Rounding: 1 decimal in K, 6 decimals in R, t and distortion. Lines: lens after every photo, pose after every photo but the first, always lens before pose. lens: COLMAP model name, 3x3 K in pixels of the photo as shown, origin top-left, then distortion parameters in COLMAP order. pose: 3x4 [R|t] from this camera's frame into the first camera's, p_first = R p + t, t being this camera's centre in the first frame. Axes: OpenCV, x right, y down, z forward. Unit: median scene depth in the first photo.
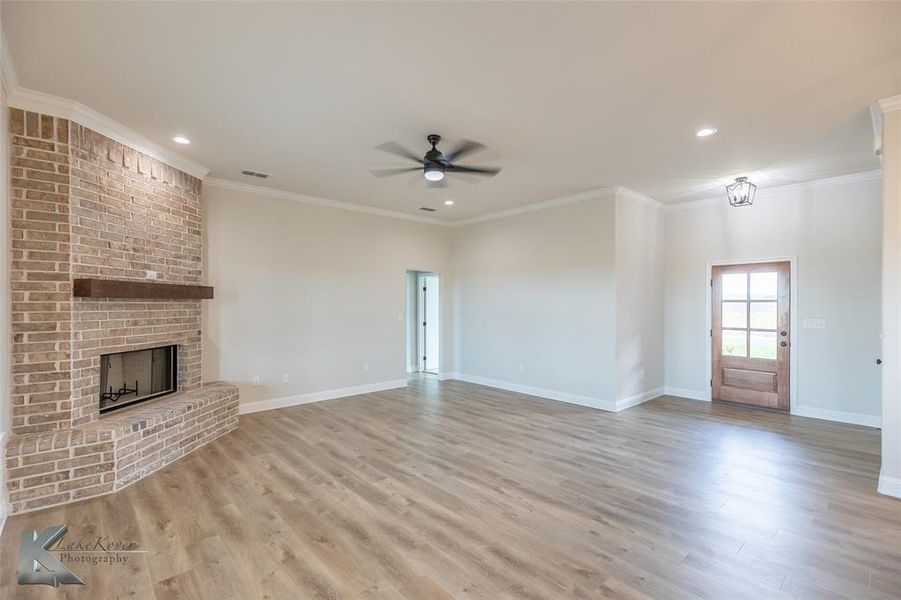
lens RADIAL K [[407.2, 0, 449.7], [0, 407.2, 303.5], [0, 0, 1]] dist [0.012183, -0.000225]
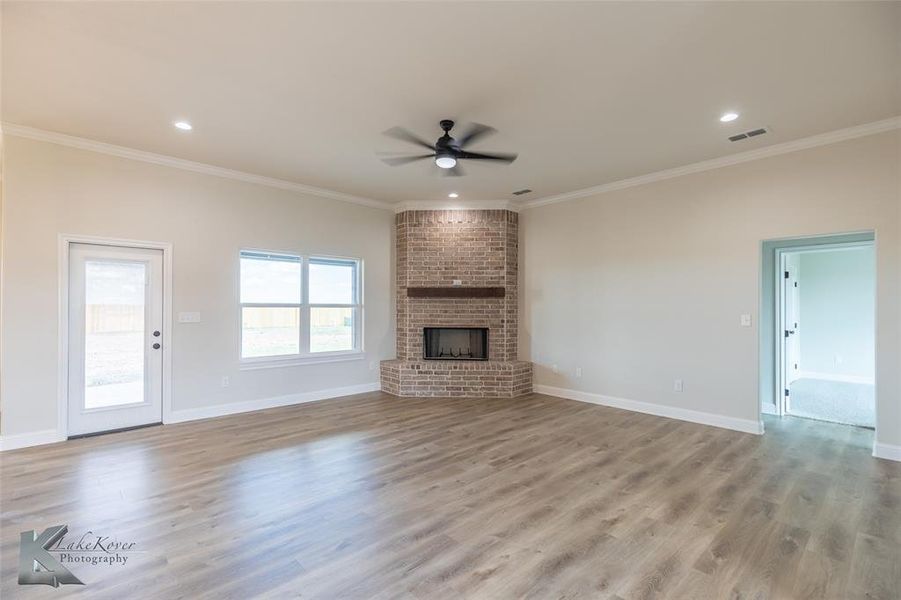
lens RADIAL K [[407.2, 0, 449.7], [0, 407.2, 303.5], [0, 0, 1]] dist [0.012183, -0.000225]
pose [[0.016767, -0.007669, -0.999830, 0.922590], [-0.001848, 0.999969, -0.007701, 0.027292], [0.999858, 0.001977, 0.016752, 0.983367]]
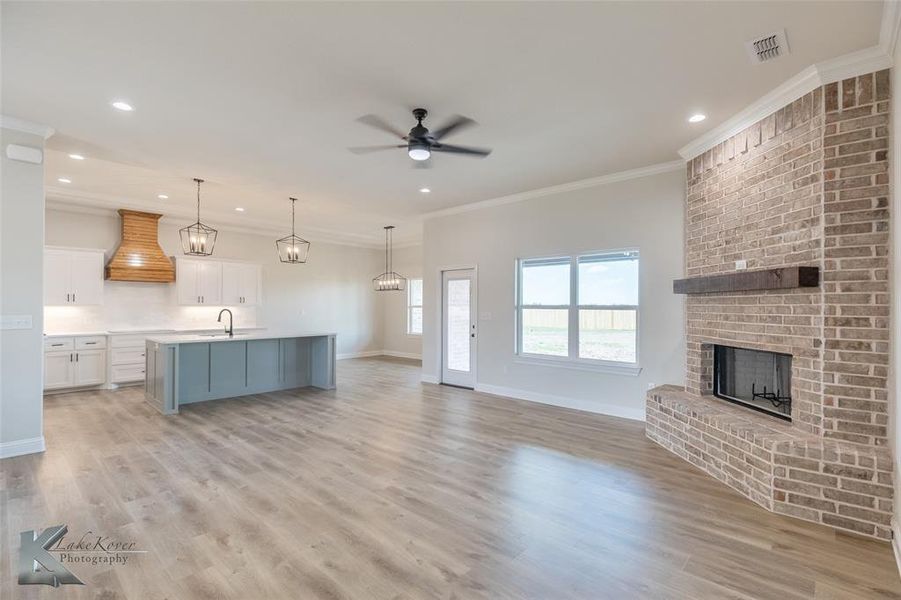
lens RADIAL K [[424.3, 0, 450.5], [0, 424.3, 300.0], [0, 0, 1]] dist [-0.002144, -0.000007]
pose [[-0.995598, -0.006070, -0.093529, -0.020425], [-0.004500, 0.999846, -0.016985, 0.025894], [0.093618, -0.016489, -0.995472, 1.930226]]
